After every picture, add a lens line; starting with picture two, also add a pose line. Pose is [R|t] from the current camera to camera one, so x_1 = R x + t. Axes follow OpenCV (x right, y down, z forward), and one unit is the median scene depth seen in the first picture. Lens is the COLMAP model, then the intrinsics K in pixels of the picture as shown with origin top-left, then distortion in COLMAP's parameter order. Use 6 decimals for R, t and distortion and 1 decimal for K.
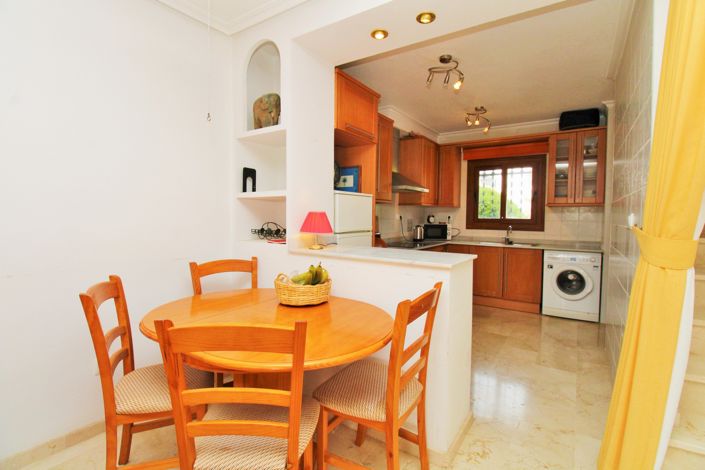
lens RADIAL K [[327.4, 0, 351.6], [0, 327.4, 227.7], [0, 0, 1]] dist [-0.027975, -0.001055]
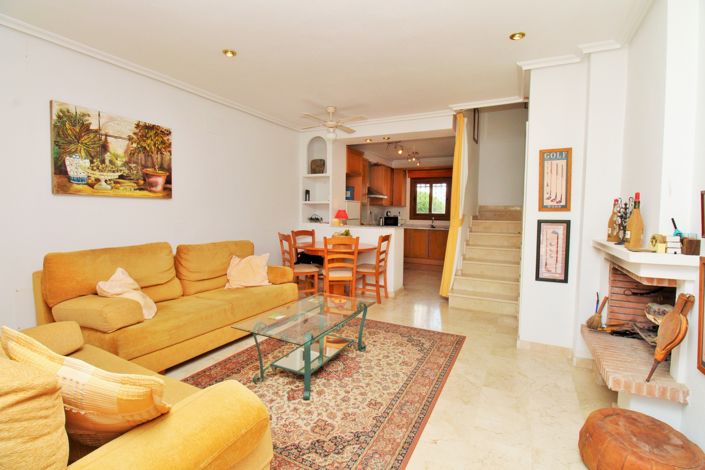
lens RADIAL K [[327.4, 0, 351.6], [0, 327.4, 227.7], [0, 0, 1]] dist [-0.027975, -0.001055]
pose [[0.992036, -0.003986, 0.125888, -0.170392], [0.002306, 0.999906, 0.013486, 0.024701], [-0.125930, -0.013088, 0.991953, -0.701244]]
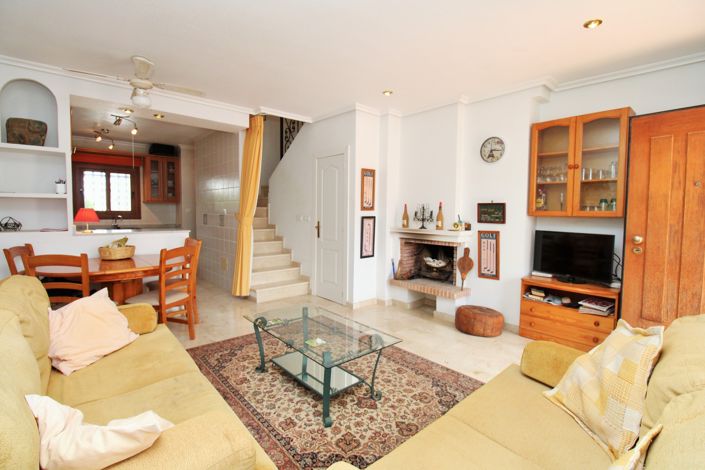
lens RADIAL K [[327.4, 0, 351.6], [0, 327.4, 227.7], [0, 0, 1]] dist [-0.027975, -0.001055]
pose [[0.236958, -0.056740, 0.969862, -0.646108], [0.026406, 0.998300, 0.051952, 0.000792], [-0.971161, 0.013300, 0.238053, -0.301596]]
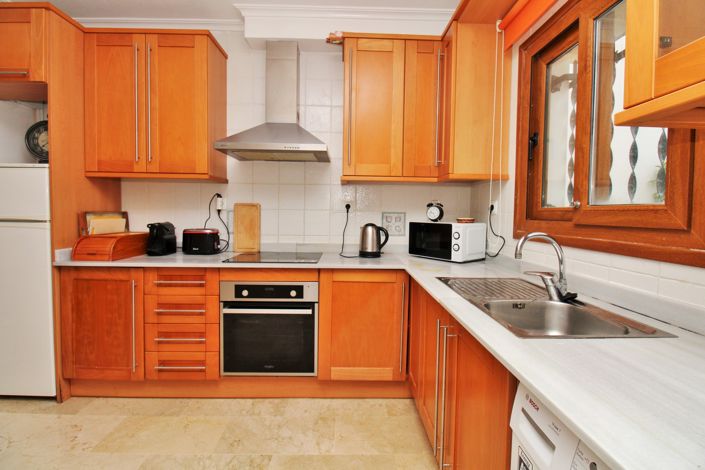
lens RADIAL K [[327.4, 0, 351.6], [0, 327.4, 227.7], [0, 0, 1]] dist [-0.027975, -0.001055]
pose [[0.597701, 0.036405, -0.800892, 0.630051], [-0.042637, 0.998998, 0.013591, -0.007141], [0.800584, 0.026024, 0.598655, 0.754620]]
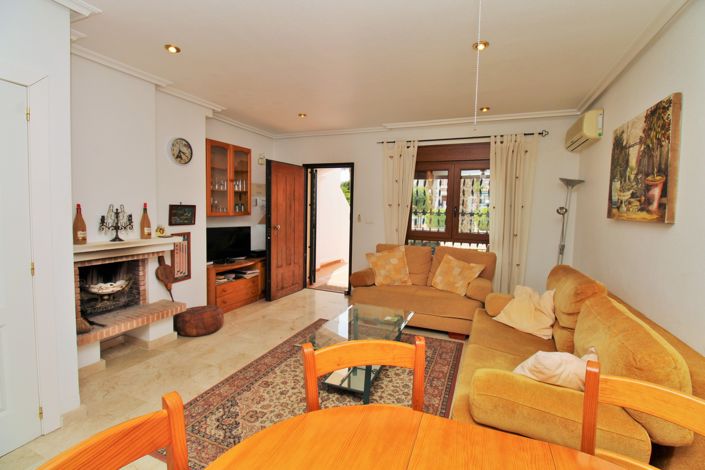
lens RADIAL K [[327.4, 0, 351.6], [0, 327.4, 227.7], [0, 0, 1]] dist [-0.027975, -0.001055]
pose [[-0.978029, -0.010480, -0.208206, -0.020841], [-0.031295, 0.994799, 0.096935, -0.043963], [0.206107, 0.101322, -0.973270, 0.427040]]
